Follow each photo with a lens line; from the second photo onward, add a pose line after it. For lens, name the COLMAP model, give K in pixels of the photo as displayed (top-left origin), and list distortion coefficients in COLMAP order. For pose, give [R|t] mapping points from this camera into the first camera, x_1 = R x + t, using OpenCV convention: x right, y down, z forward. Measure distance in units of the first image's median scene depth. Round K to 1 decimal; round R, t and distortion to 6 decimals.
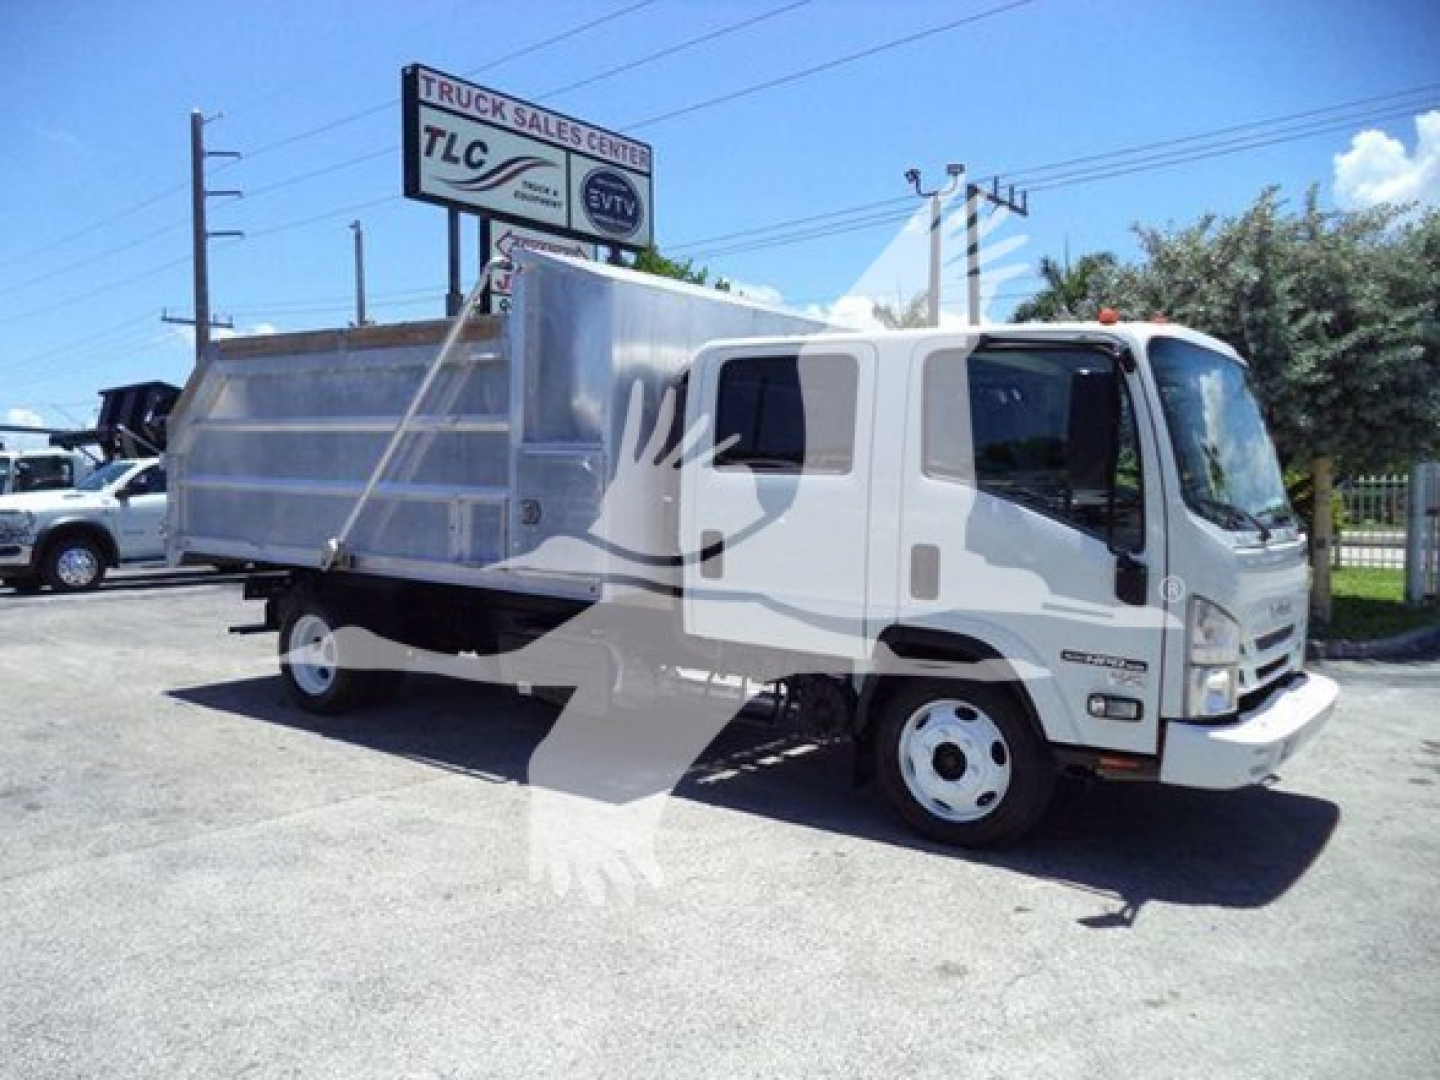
lens RADIAL K [[1182.1, 0, 713.7], [0, 1182.1, 547.0], [0, 0, 1]] dist [-0.020866, 0.003096]
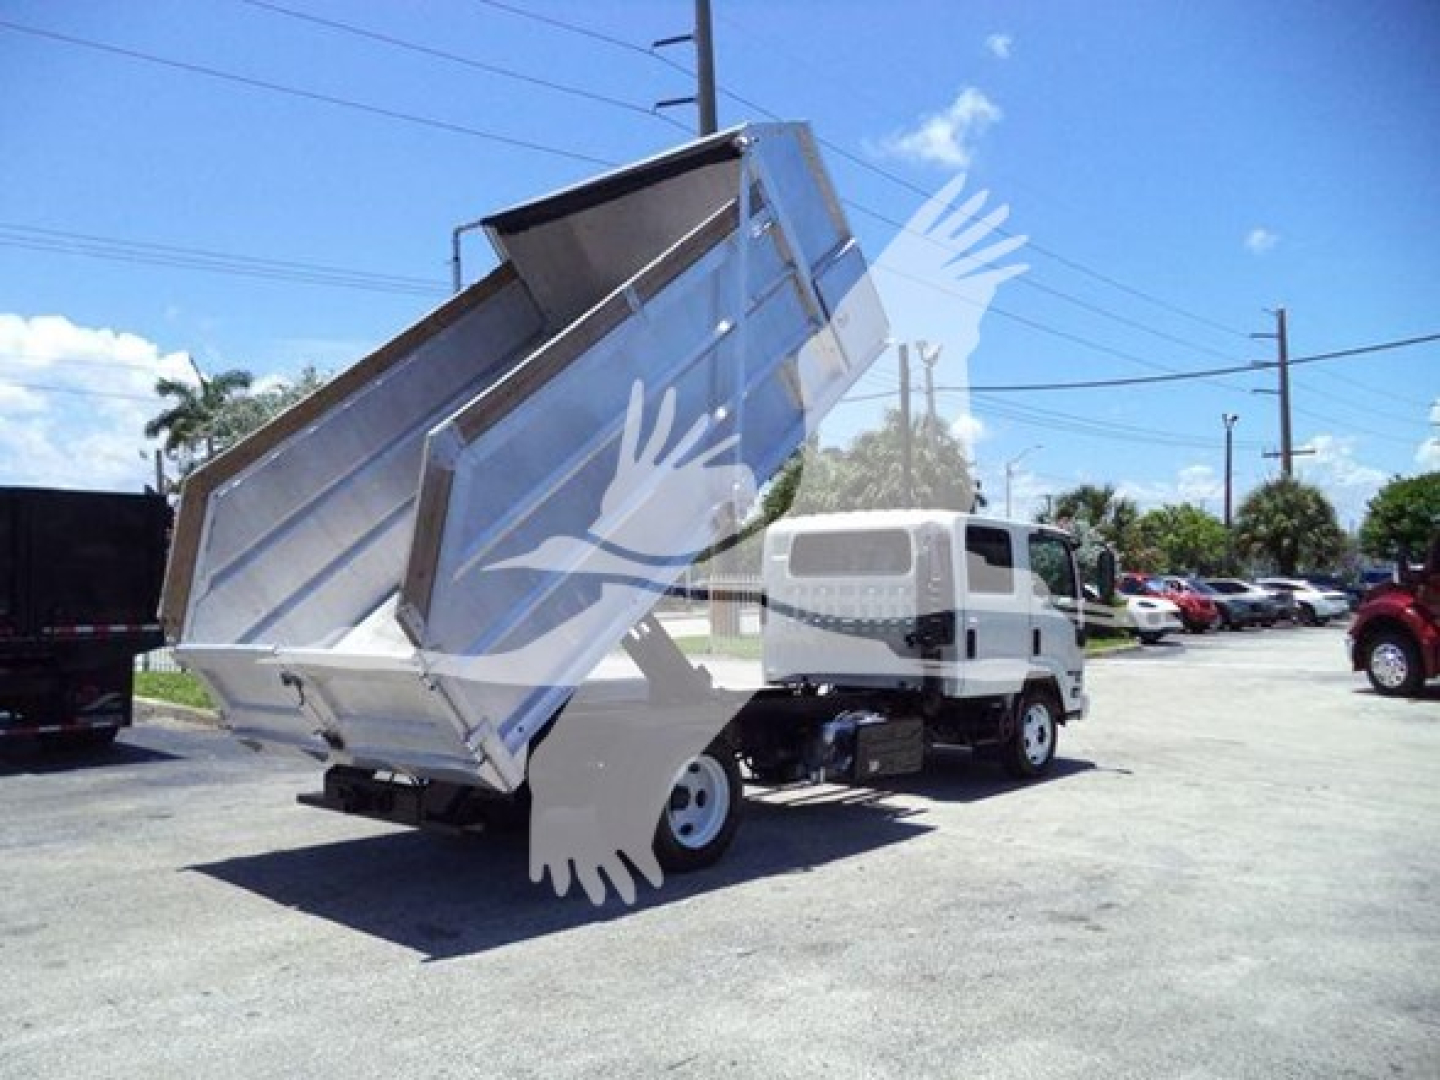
lens RADIAL K [[1197.5, 0, 731.8], [0, 1197.5, 543.3], [0, 0, 1]] dist [-0.030065, 0.000475]
pose [[0.062236, 0.031600, 0.997561, -0.535955], [0.062005, 0.997446, -0.035465, -0.030315], [-0.996134, 0.064061, 0.060117, 0.393325]]
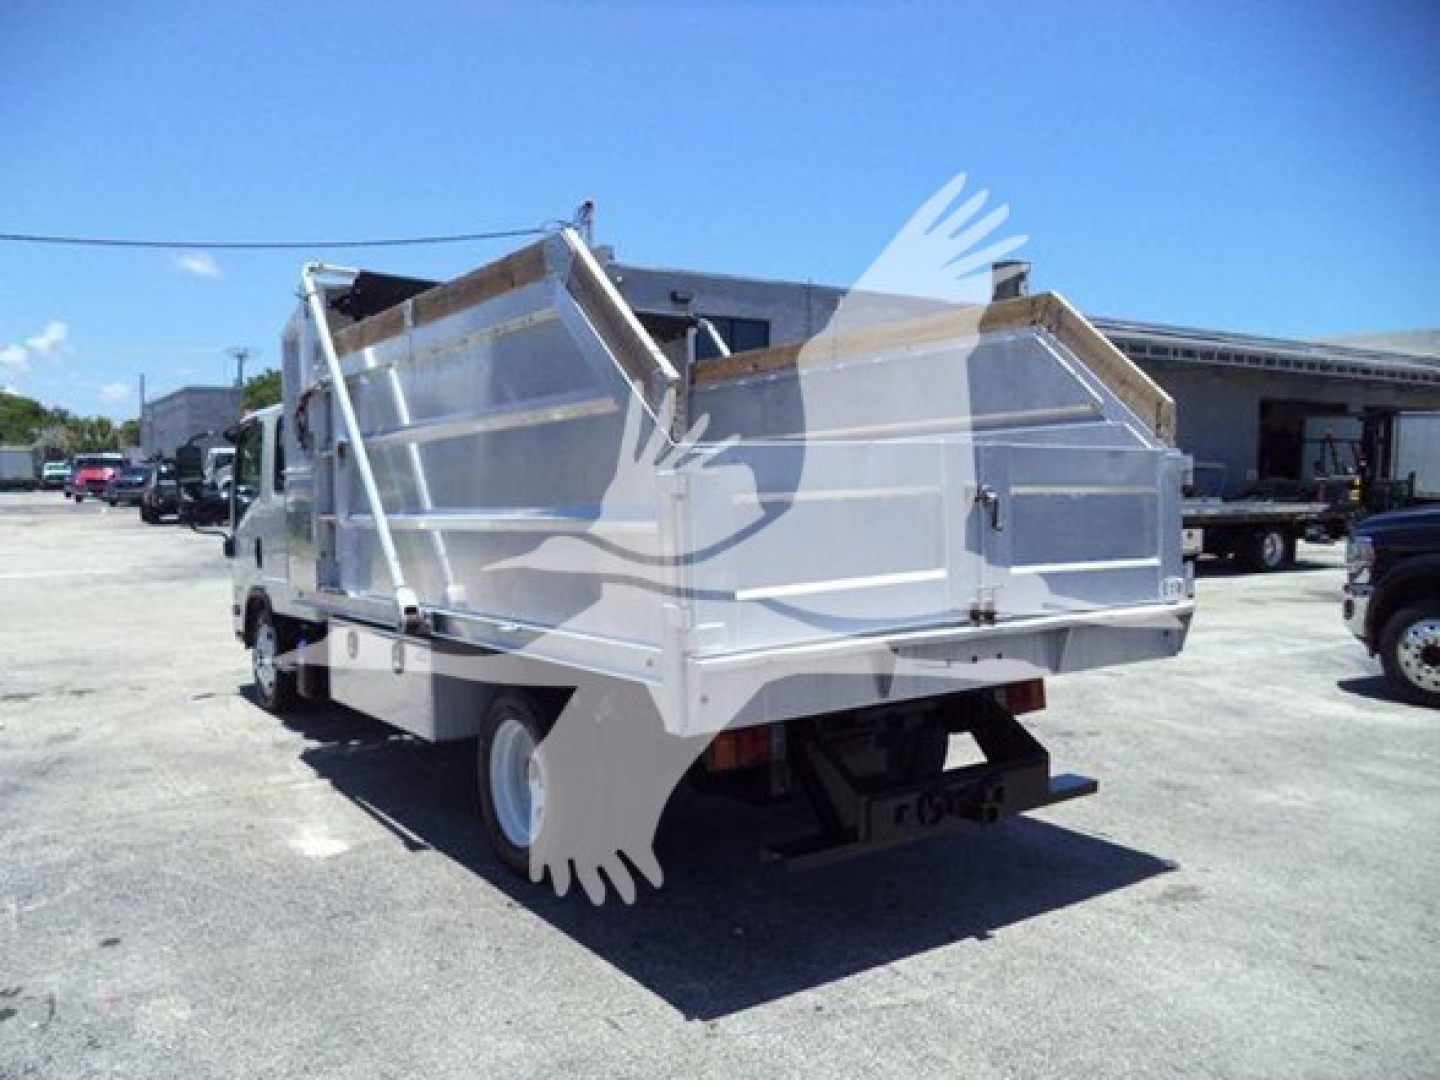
lens RADIAL K [[1185.0, 0, 728.4], [0, 1185.0, 544.2], [0, 0, 1]] dist [-0.031399, -0.002689]
pose [[-0.955897, -0.016463, 0.293241, -0.204269], [0.017291, 0.993542, 0.112143, -0.051457], [-0.293194, 0.112267, -0.949439, 0.762012]]
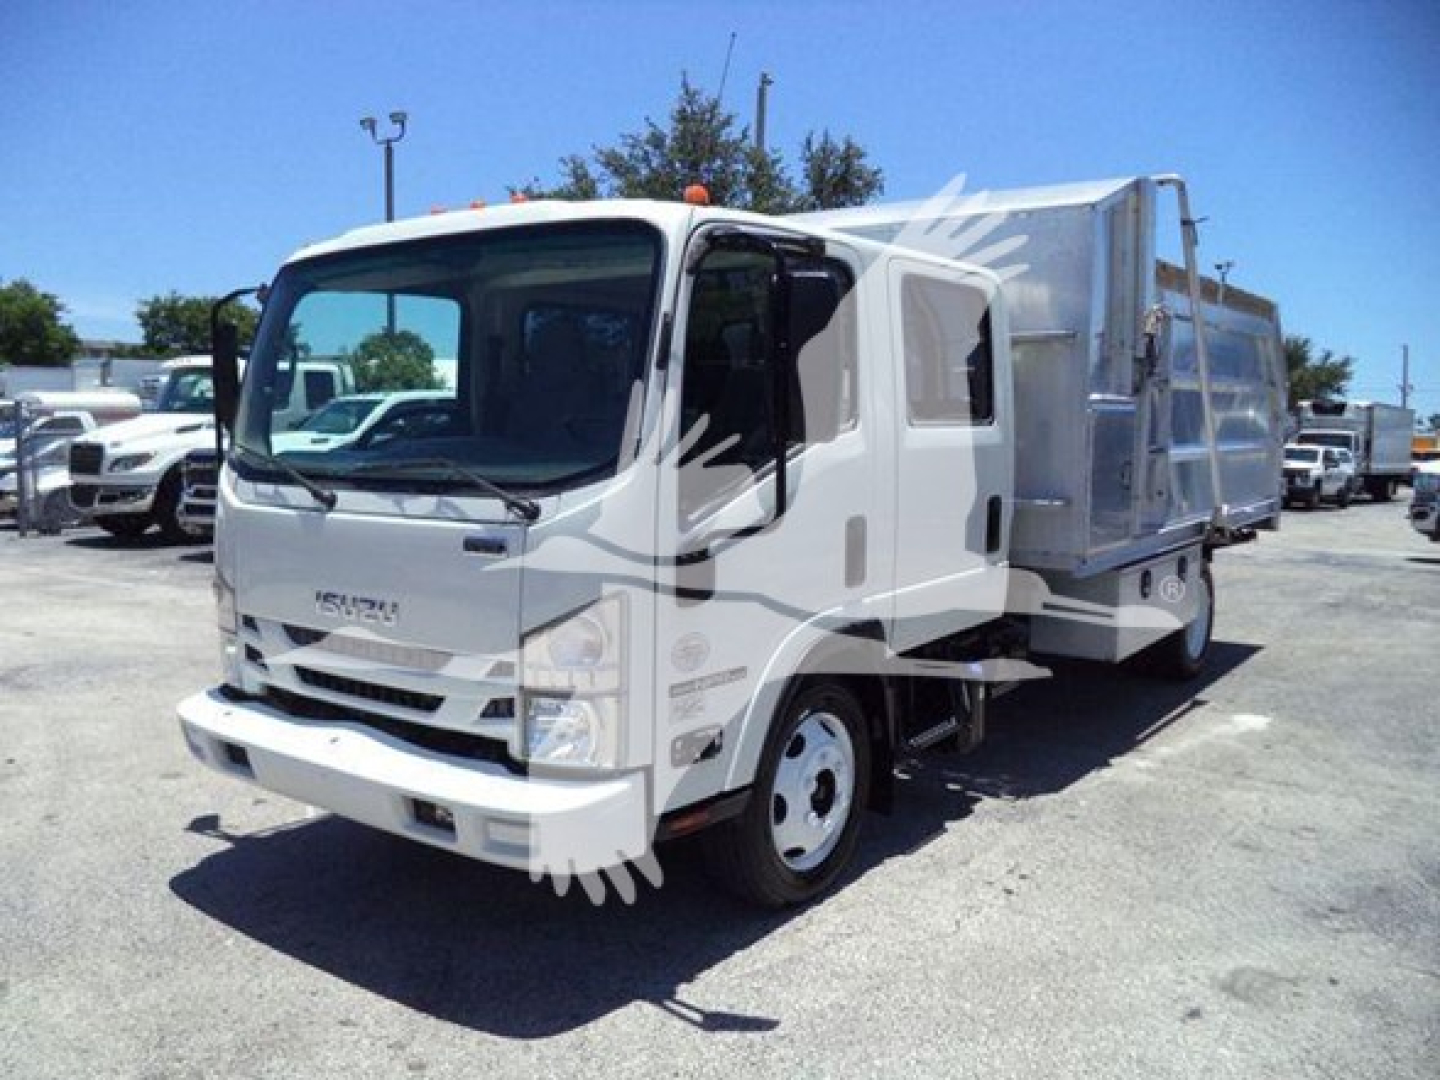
lens RADIAL K [[1185.0, 0, 728.4], [0, 1185.0, 544.2], [0, 0, 1]] dist [-0.031399, -0.002689]
pose [[0.038689, 0.090571, -0.995138, 0.332424], [-0.081583, 0.992845, 0.087191, -0.016809], [0.995915, 0.077813, 0.045801, 0.334143]]
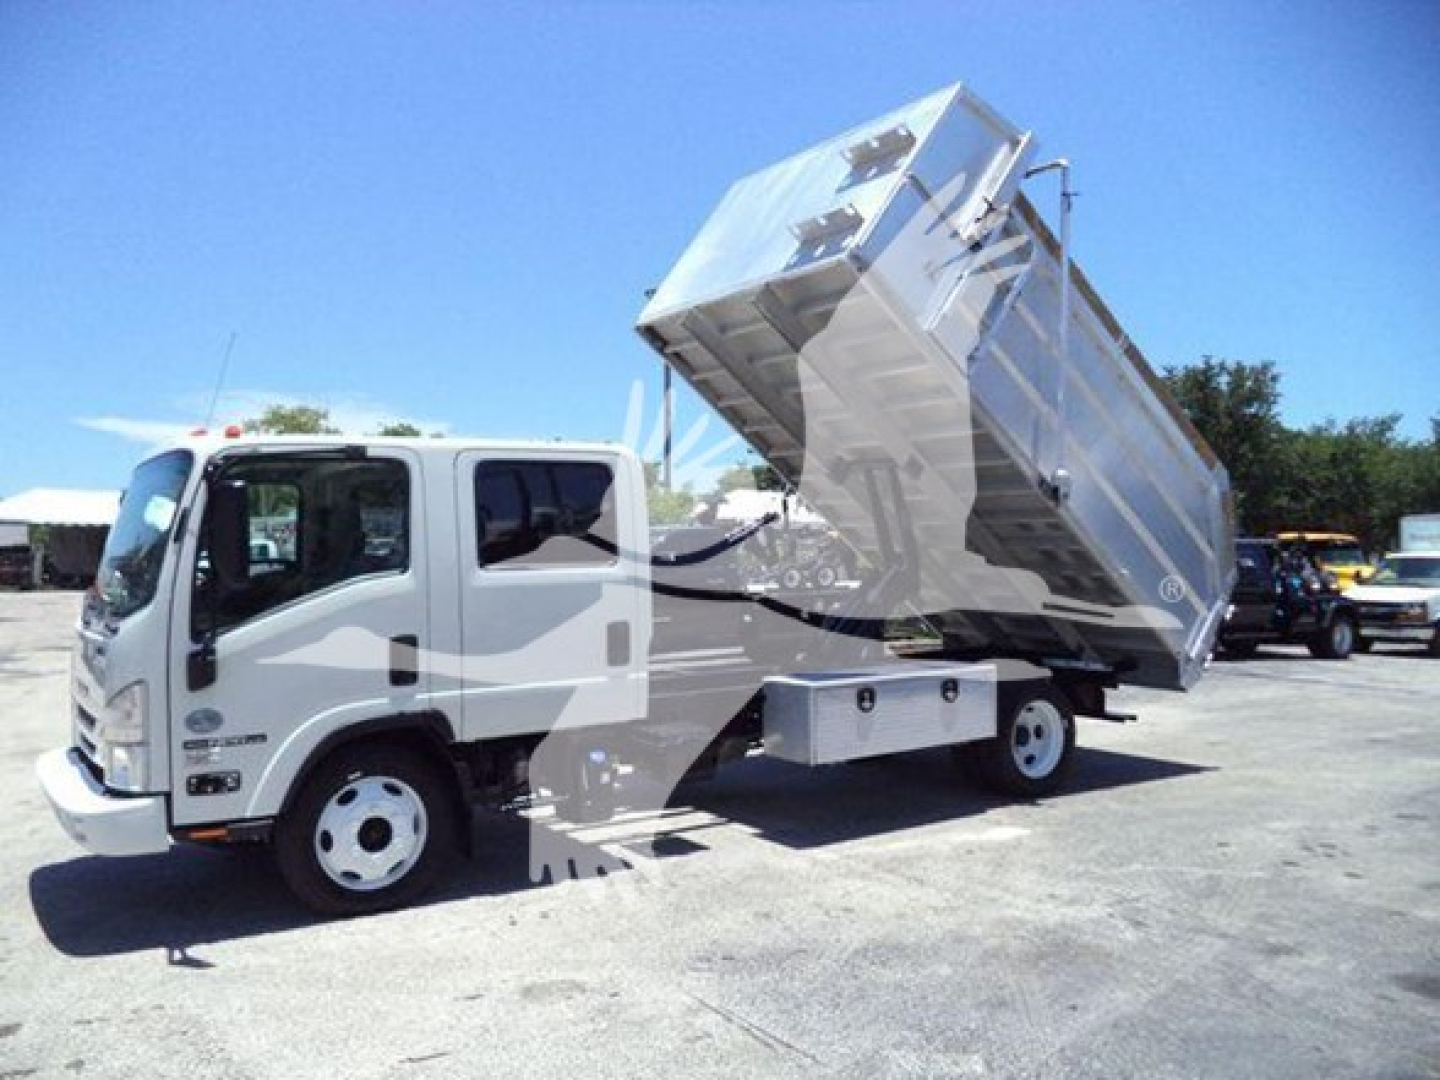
lens RADIAL K [[1186.4, 0, 730.6], [0, 1186.4, 535.5], [0, 0, 1]] dist [-0.036869, 0.004488]
pose [[-0.281220, -0.020984, -0.959414, 0.388095], [-0.065198, 0.997869, -0.002714, -0.035676], [0.957426, 0.061788, -0.281988, 0.534316]]
